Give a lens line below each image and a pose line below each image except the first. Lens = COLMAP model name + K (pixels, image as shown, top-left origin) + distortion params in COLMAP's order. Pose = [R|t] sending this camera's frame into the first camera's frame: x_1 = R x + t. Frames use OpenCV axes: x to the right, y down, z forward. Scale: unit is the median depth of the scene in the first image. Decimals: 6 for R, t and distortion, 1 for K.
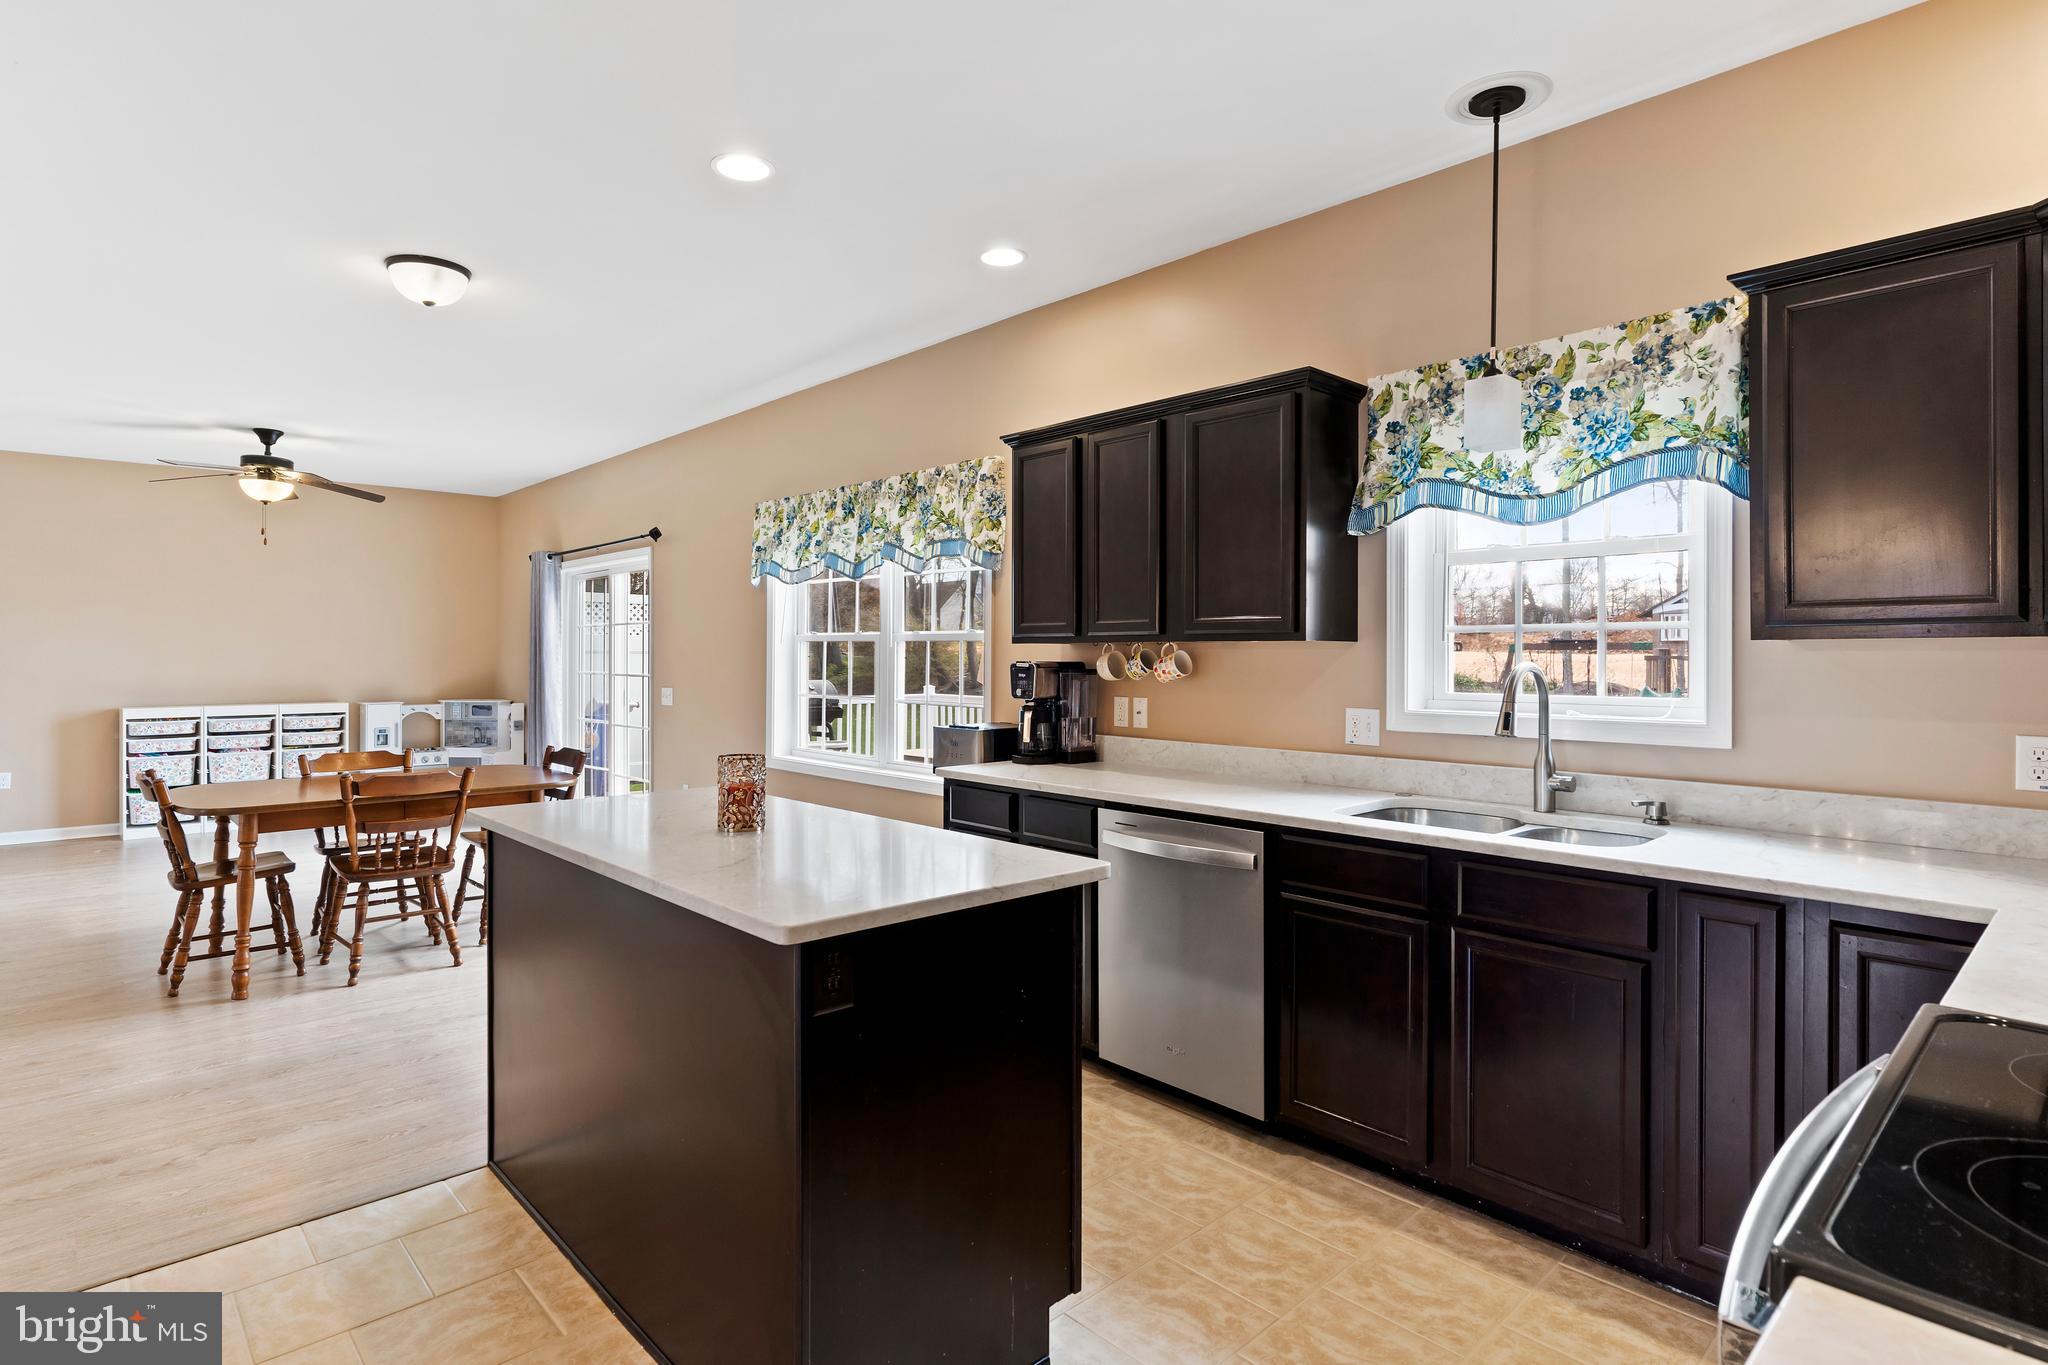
lens RADIAL K [[1043.7, 0, 1019.7], [0, 1043.7, 656.2], [0, 0, 1]] dist [-0.001163, -0.000658]
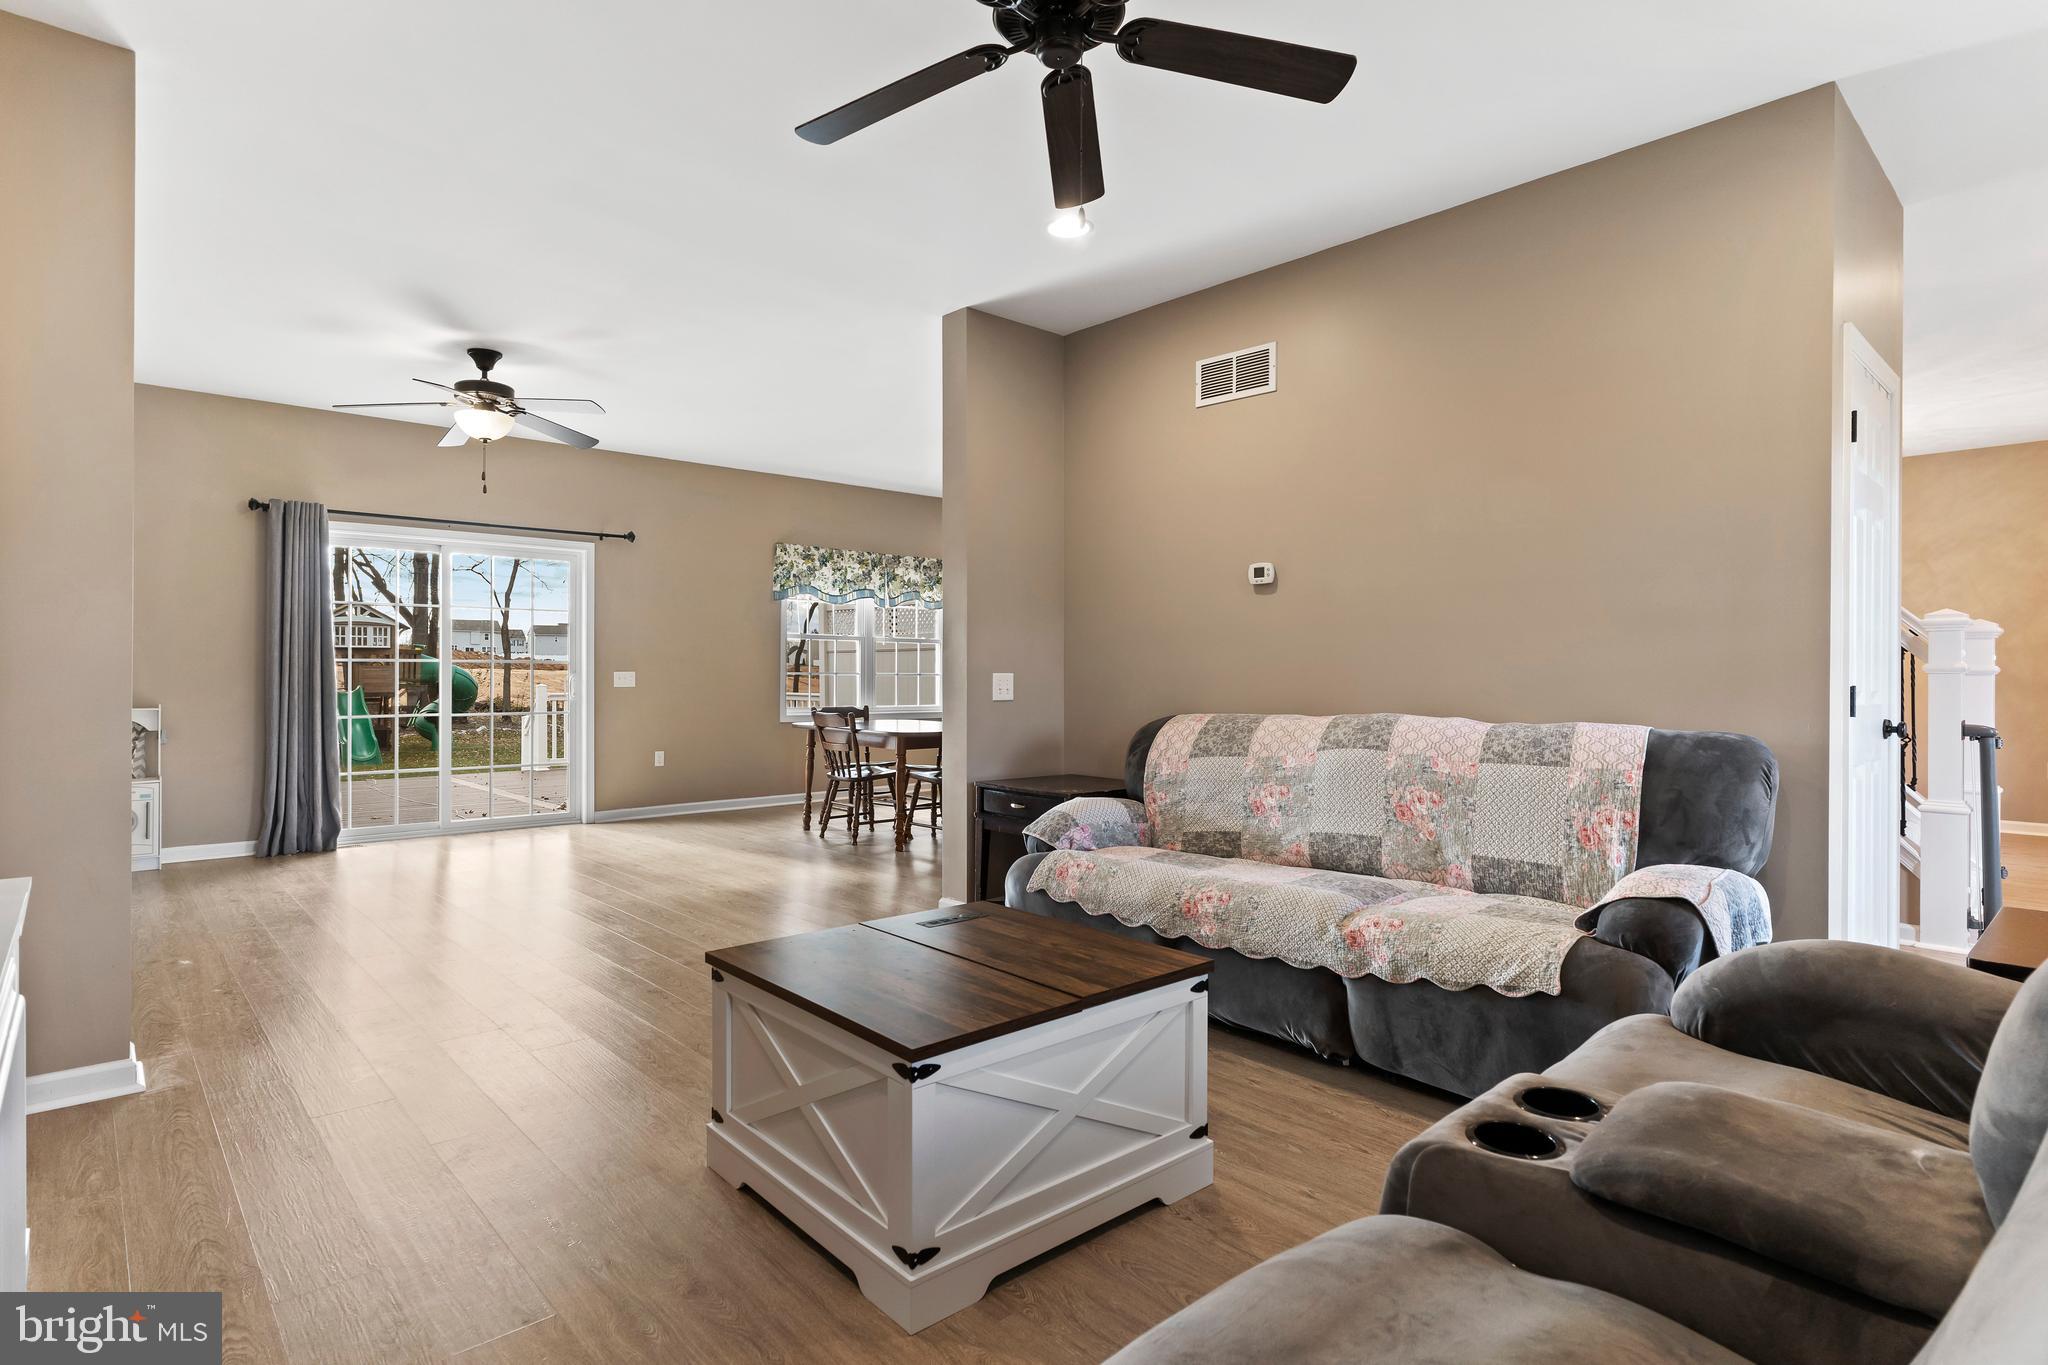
lens RADIAL K [[1048.2, 0, 1013.4], [0, 1048.2, 675.4], [0, 0, 1]] dist [-0.000260, 0.000040]
pose [[0.018938, -0.001232, 0.999820, -3.194284], [-0.004957, 0.999987, 0.001326, 0.066206], [-0.999808, -0.004981, 0.018932, 1.201907]]
